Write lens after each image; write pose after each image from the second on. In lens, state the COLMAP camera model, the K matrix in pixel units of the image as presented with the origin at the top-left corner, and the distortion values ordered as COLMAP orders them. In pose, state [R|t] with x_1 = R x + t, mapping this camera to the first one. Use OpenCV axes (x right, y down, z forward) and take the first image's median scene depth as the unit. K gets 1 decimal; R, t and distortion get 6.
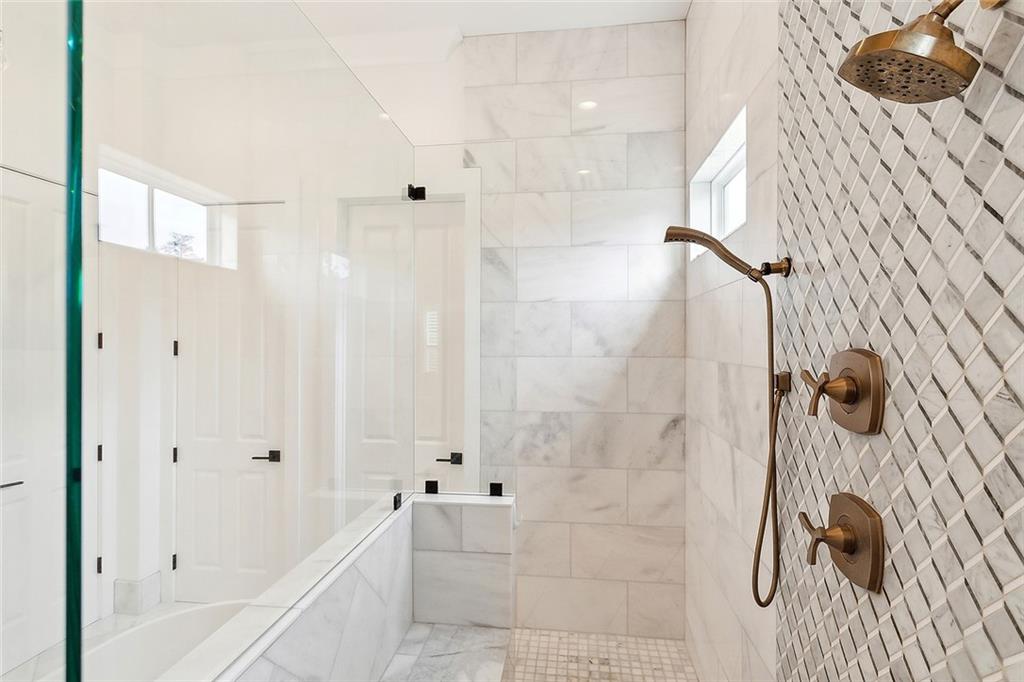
lens RADIAL K [[494.5, 0, 513.7], [0, 494.5, 339.5], [0, 0, 1]] dist [-0.011486, 0.001547]
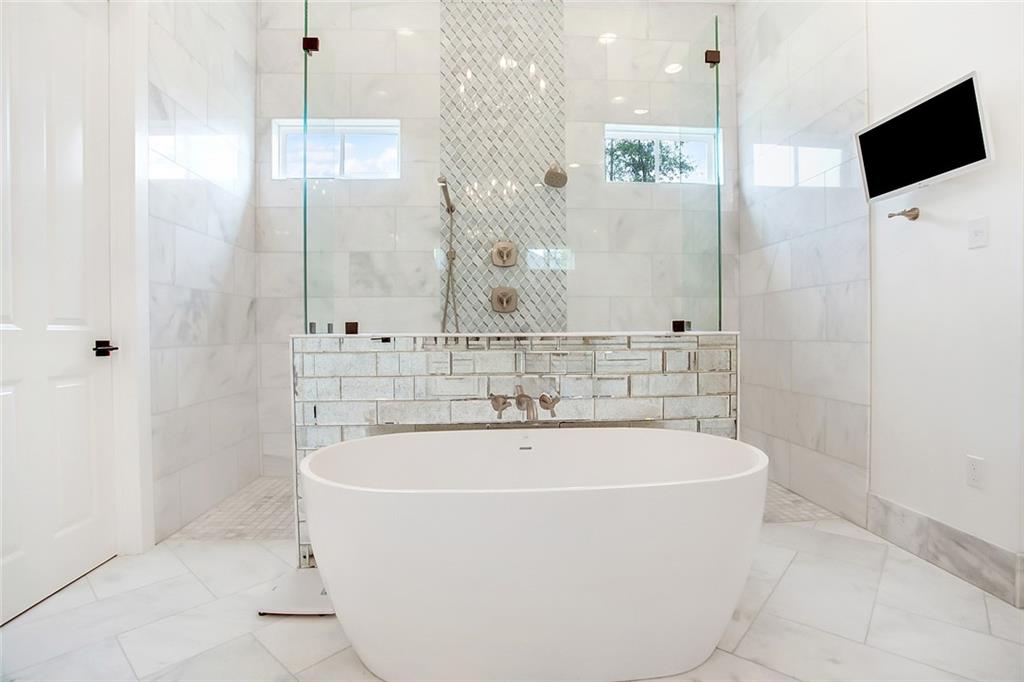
lens RADIAL K [[494.5, 0, 513.7], [0, 494.5, 339.5], [0, 0, 1]] dist [-0.011486, 0.001547]
pose [[-0.171301, -0.020649, 0.985002, -0.979581], [0.004889, 0.999750, 0.021808, 0.226715], [-0.985207, 0.008552, -0.171158, 0.556876]]
